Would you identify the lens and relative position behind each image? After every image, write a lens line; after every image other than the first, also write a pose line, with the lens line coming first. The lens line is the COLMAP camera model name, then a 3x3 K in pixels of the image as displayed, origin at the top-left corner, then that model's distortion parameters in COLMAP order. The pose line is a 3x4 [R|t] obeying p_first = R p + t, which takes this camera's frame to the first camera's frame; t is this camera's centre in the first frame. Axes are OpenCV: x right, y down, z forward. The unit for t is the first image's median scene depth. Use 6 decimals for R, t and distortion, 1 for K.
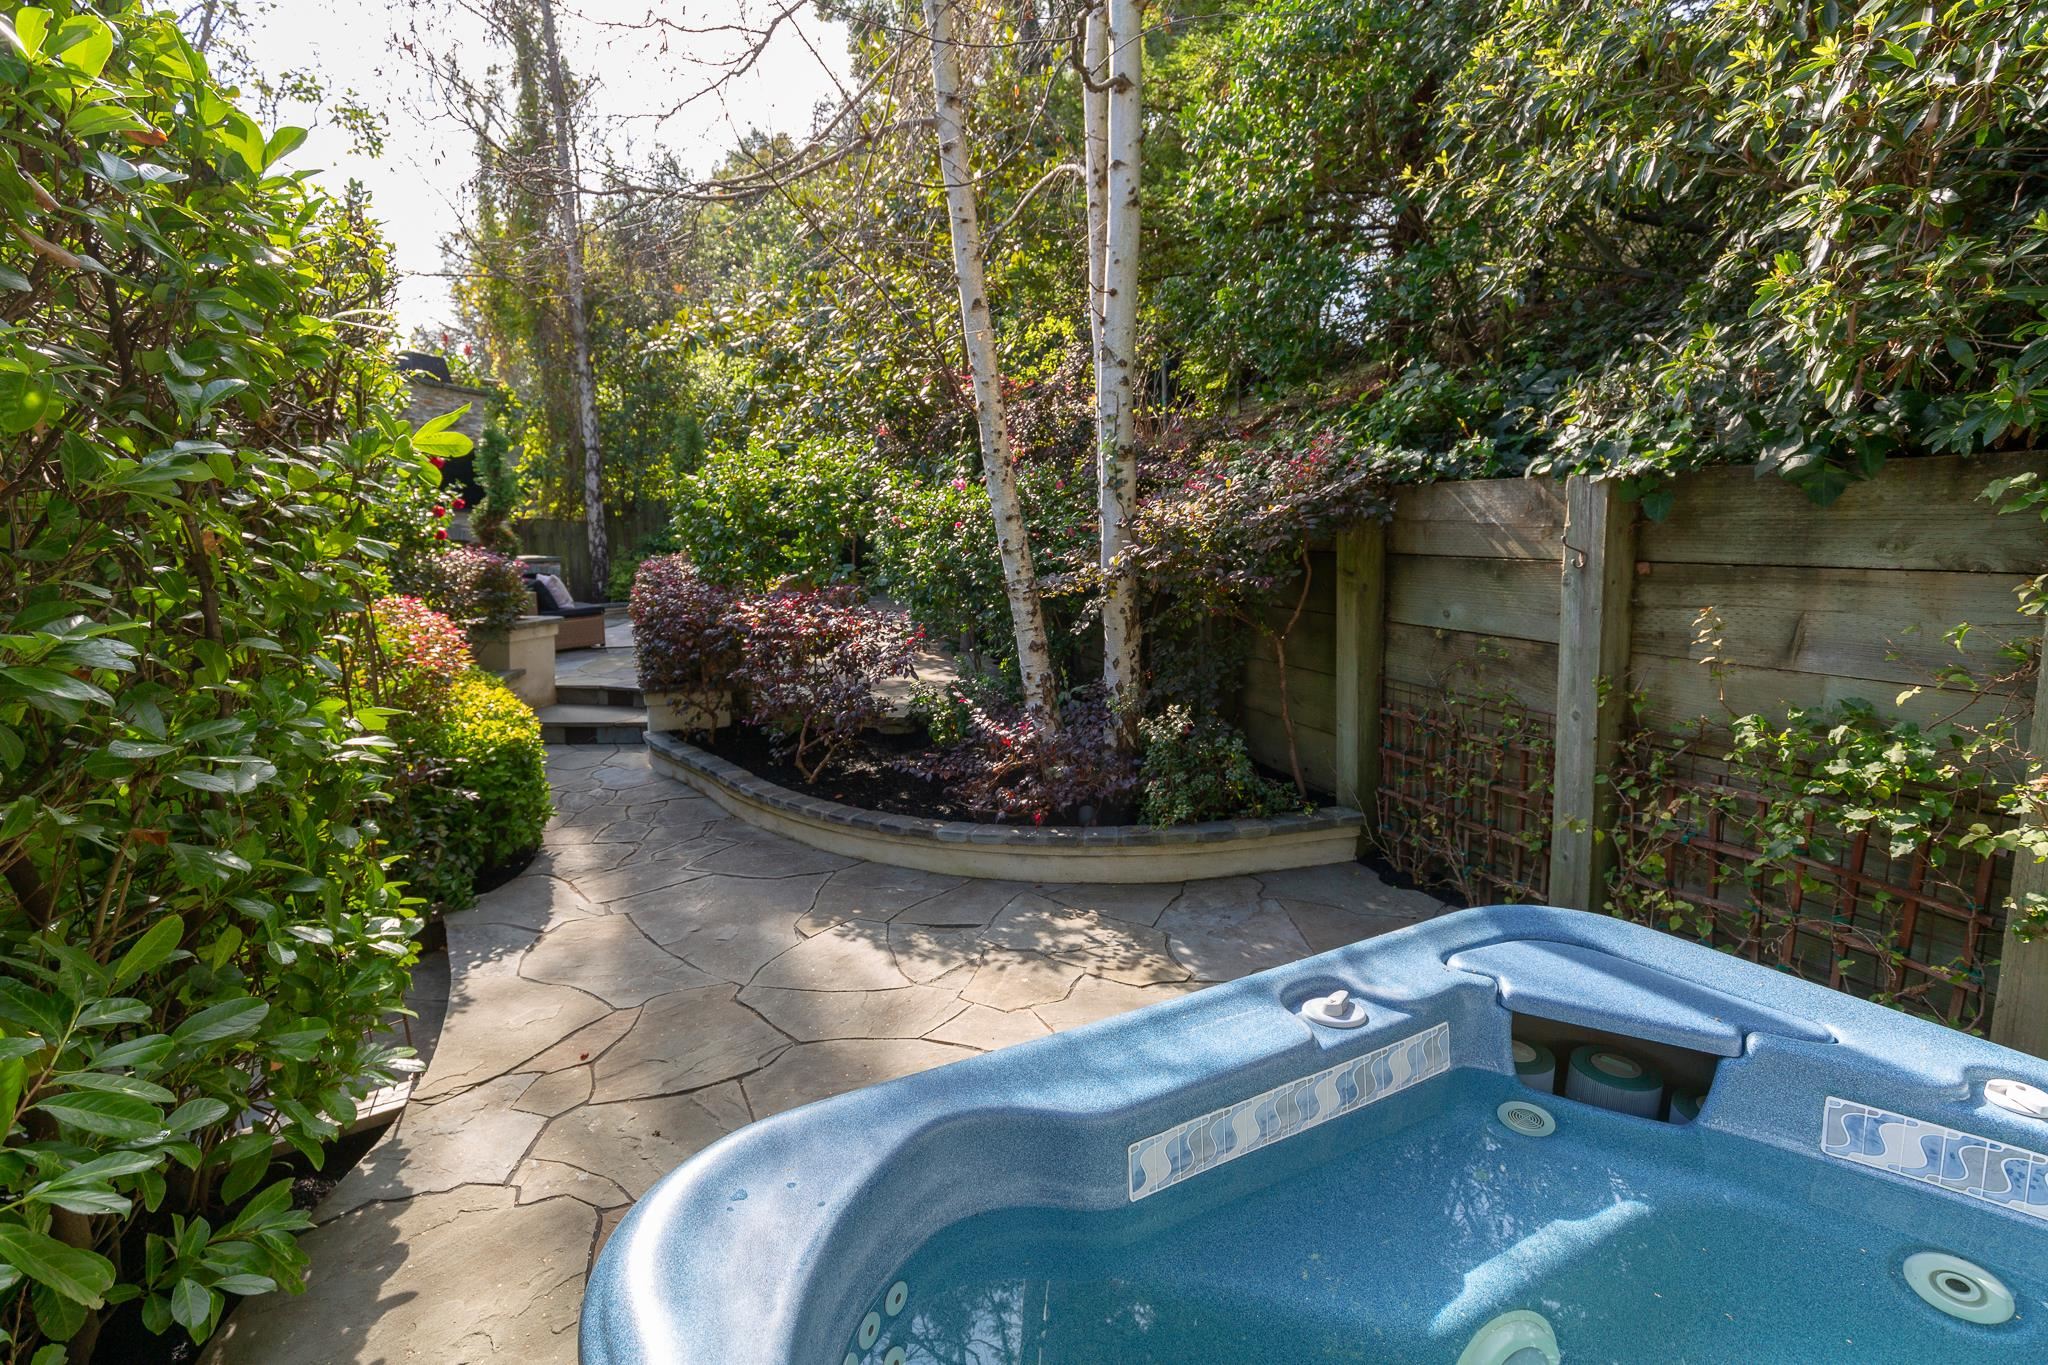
lens RADIAL K [[970.2, 0, 988.9], [0, 970.2, 668.9], [0, 0, 1]] dist [-0.000037, 0.000036]
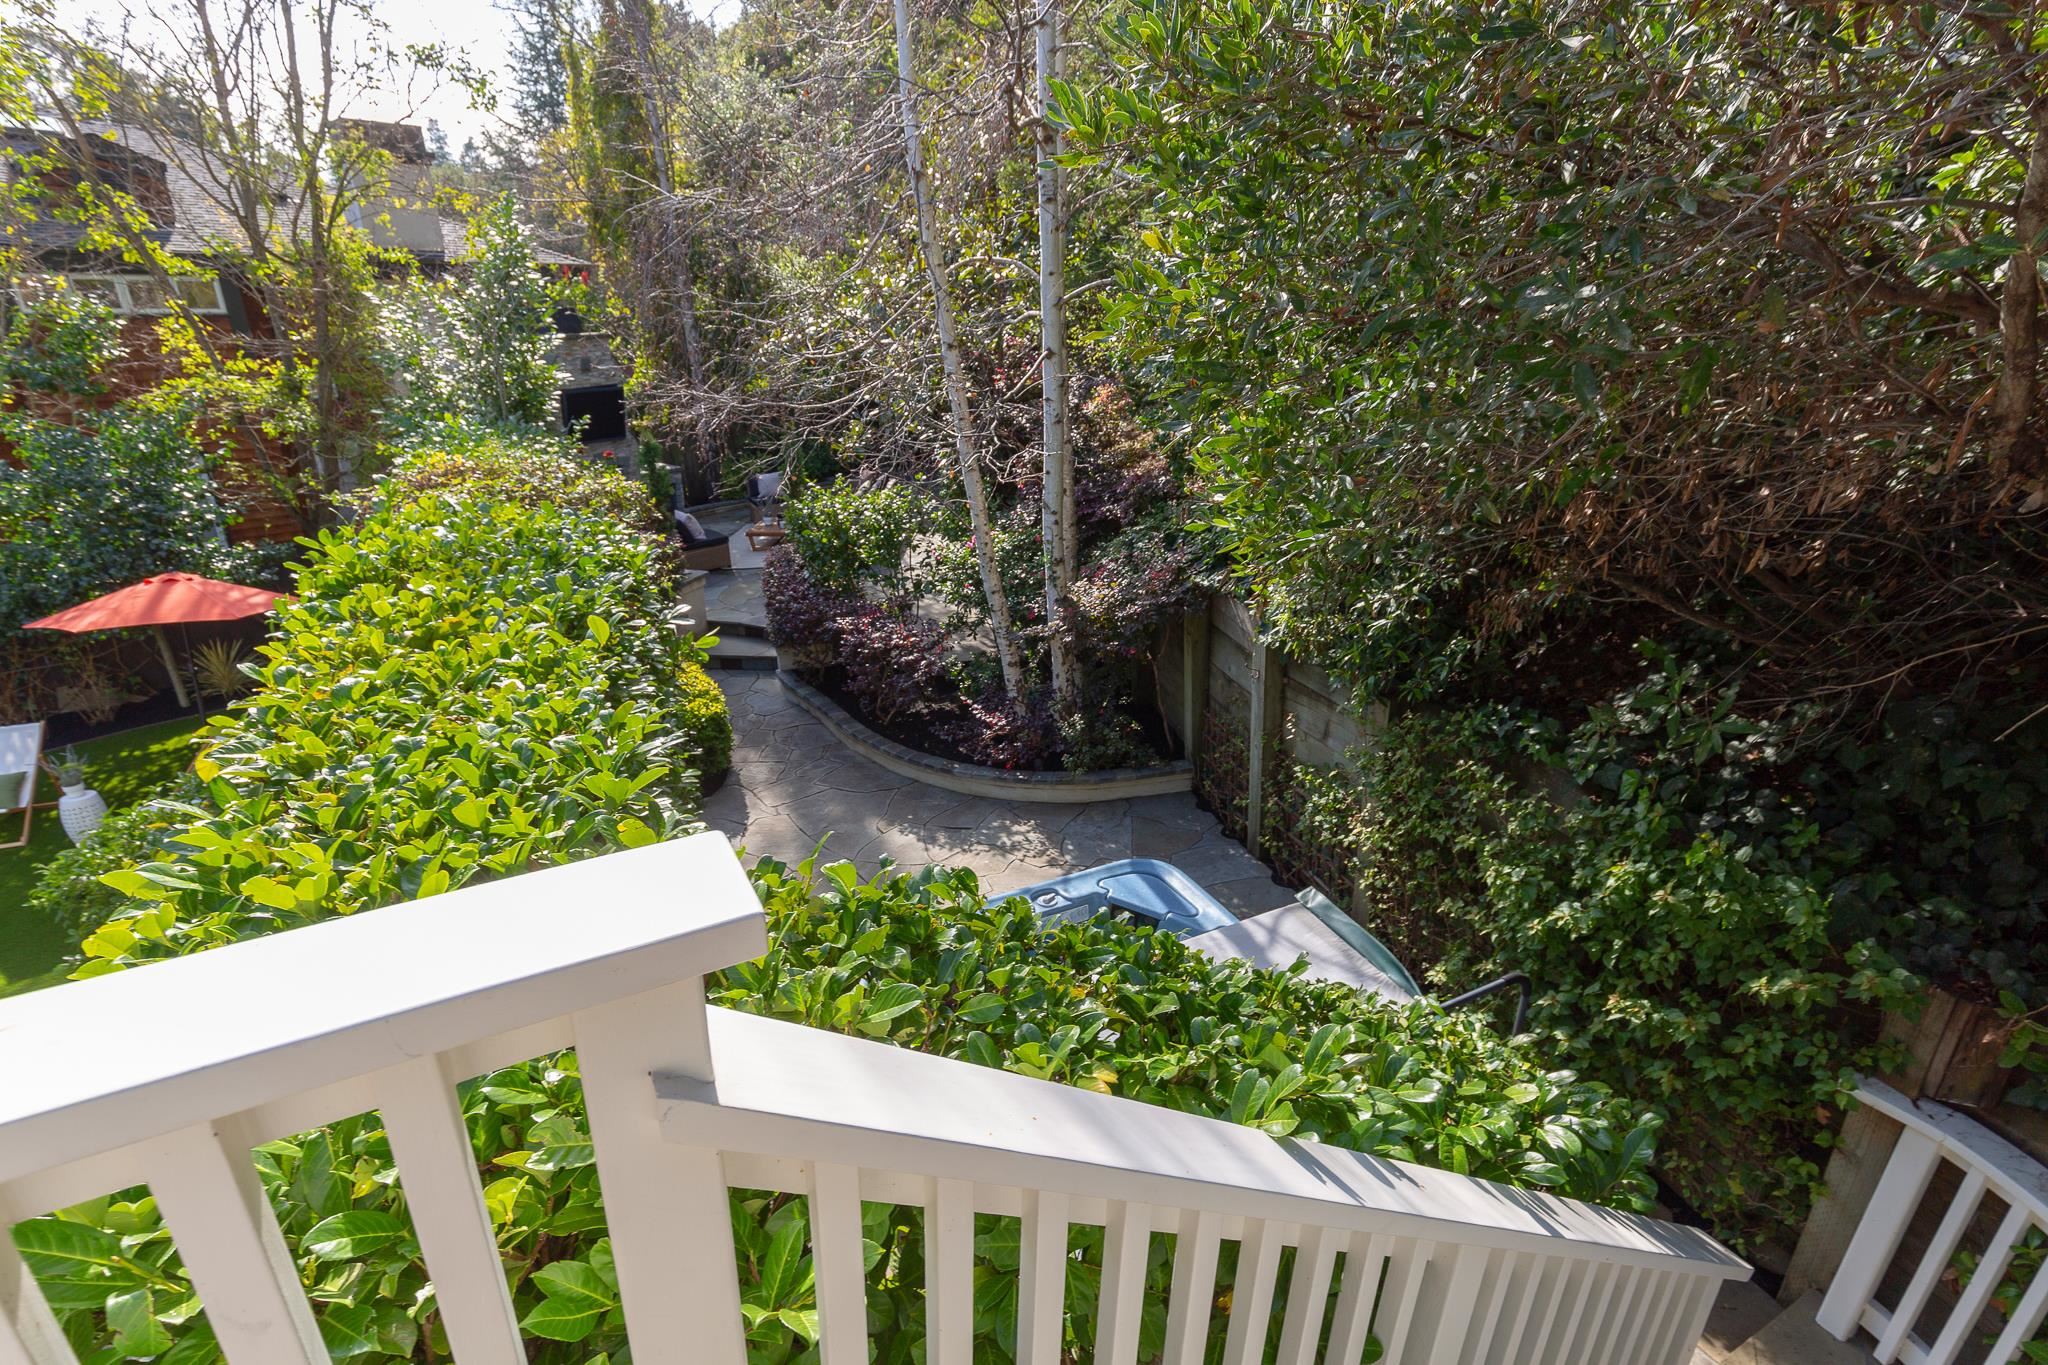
lens RADIAL K [[964.4, 0, 1016.8], [0, 964.4, 722.1], [0, 0, 1]] dist [-0.002431, -0.000295]
pose [[0.997920, 0.010011, -0.063689, 0.160998], [0.006277, 0.968089, 0.250530, -0.337461], [0.064165, -0.250408, 0.966012, -0.634081]]
